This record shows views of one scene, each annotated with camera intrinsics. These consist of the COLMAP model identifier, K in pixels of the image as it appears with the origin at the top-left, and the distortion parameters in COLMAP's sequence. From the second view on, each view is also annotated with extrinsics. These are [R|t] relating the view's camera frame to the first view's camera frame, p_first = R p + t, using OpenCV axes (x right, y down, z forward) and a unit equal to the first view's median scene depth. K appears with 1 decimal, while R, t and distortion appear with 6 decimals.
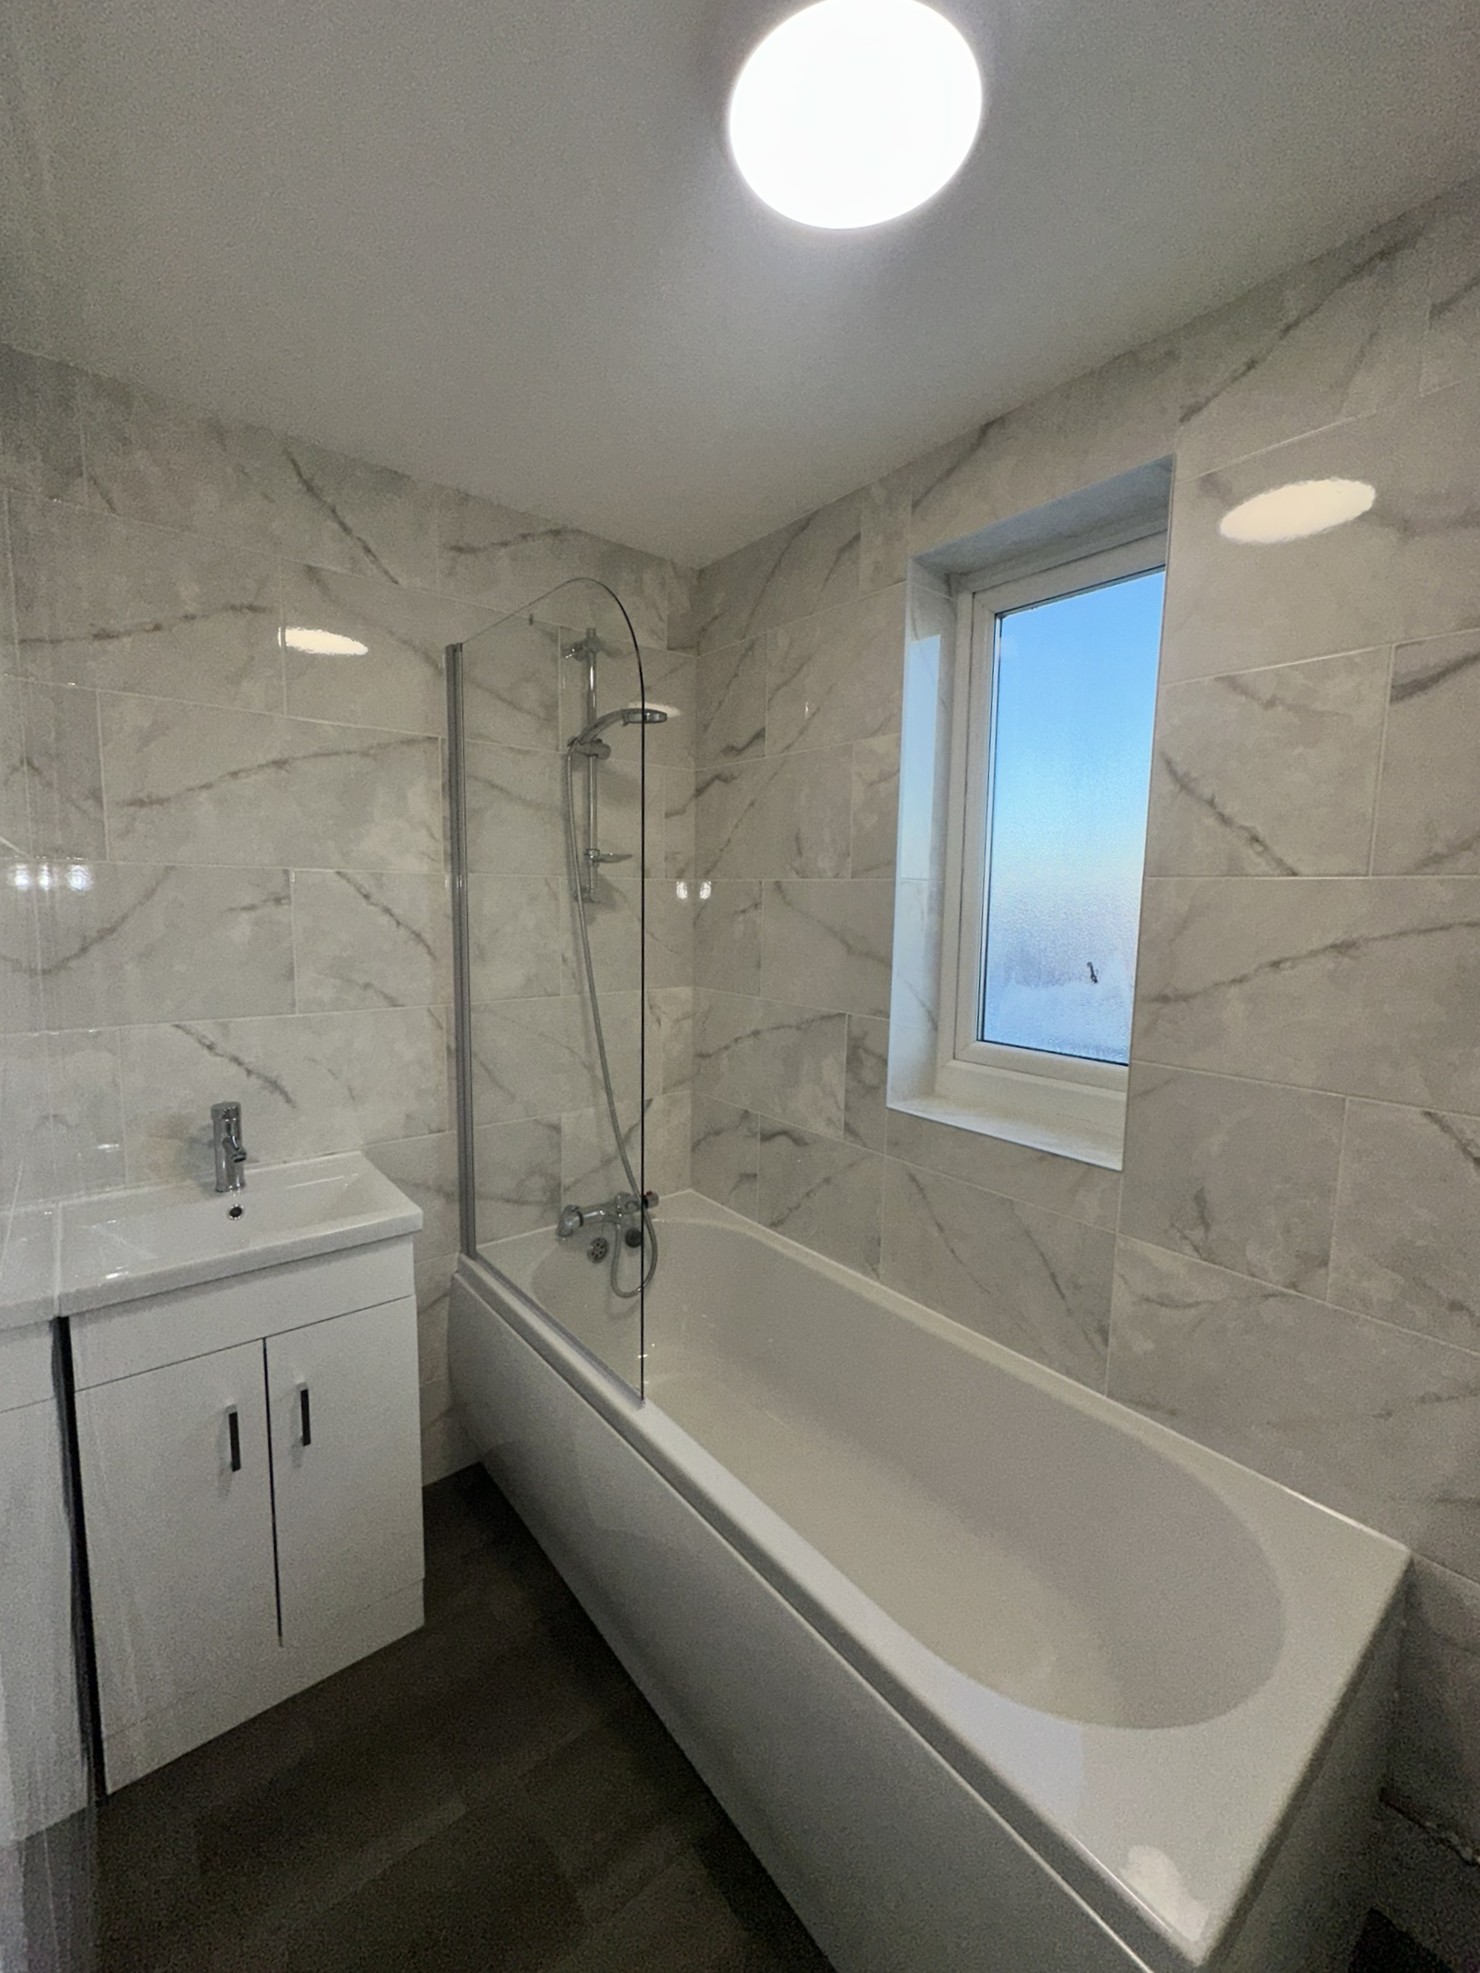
lens RADIAL K [[808.8, 0, 750.2], [0, 808.8, 982.8], [0, 0, 1]] dist [-0.003546, 0.000041]
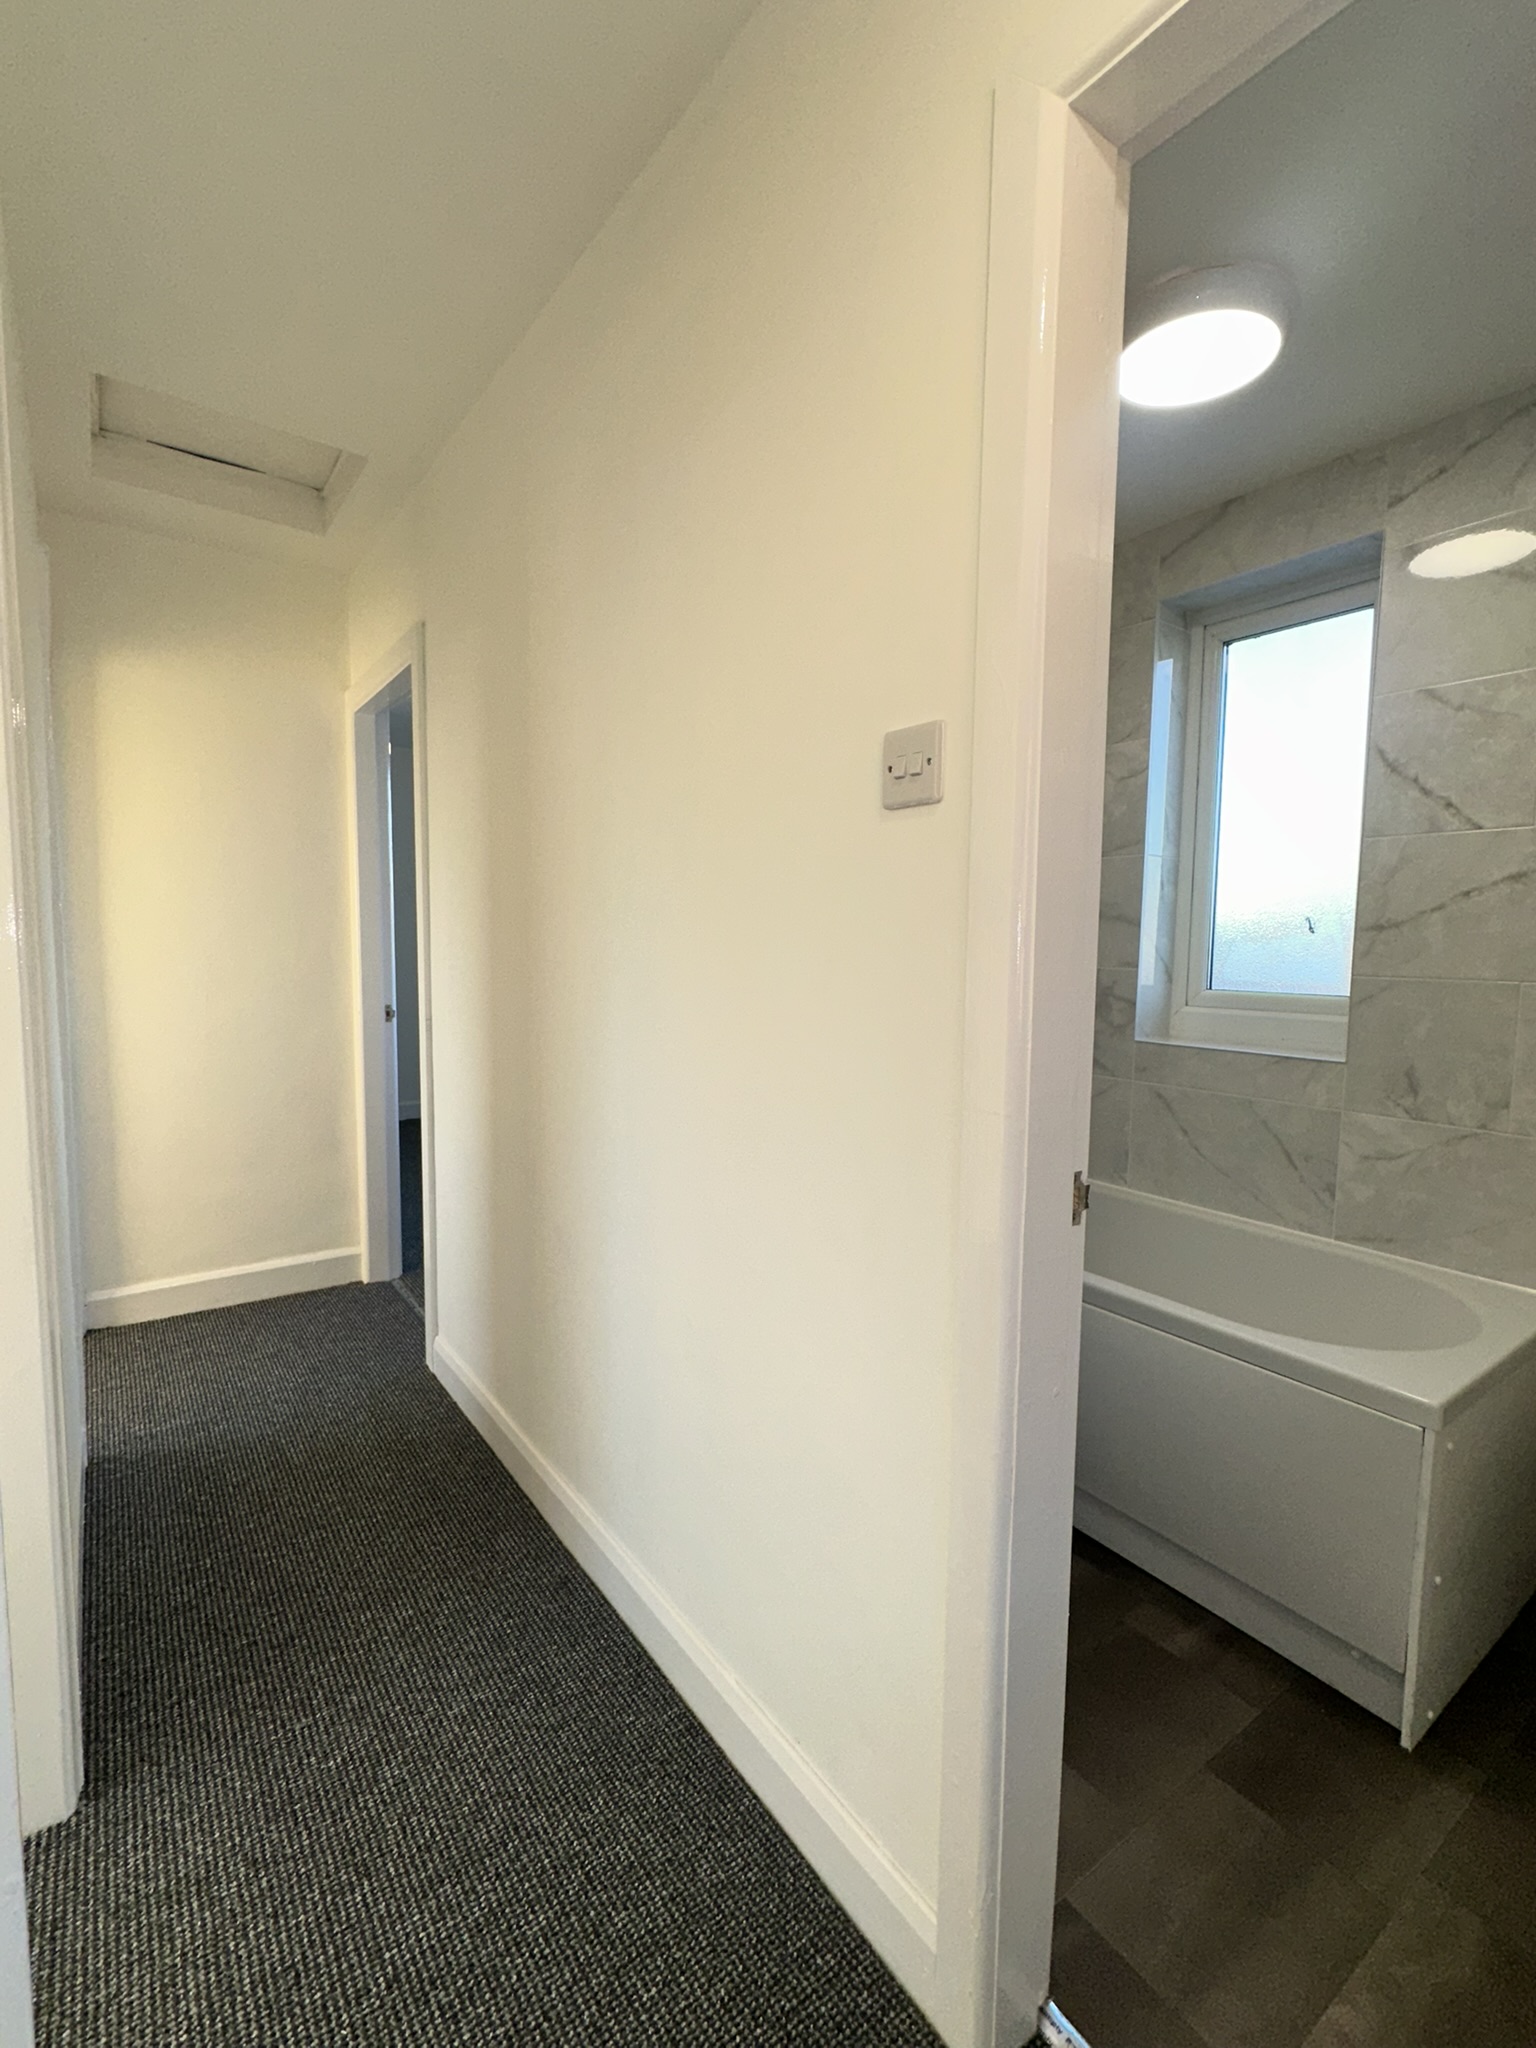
lens RADIAL K [[918.3, 0, 768.0], [0, 918.3, 1024.0], [0, 0, 1]] dist [-0.007454, 0.000327]
pose [[0.998263, 0.001561, -0.058893, -0.419777], [-0.002821, 0.999769, -0.021319, 0.218800], [0.058846, 0.021448, 0.998037, -0.585186]]
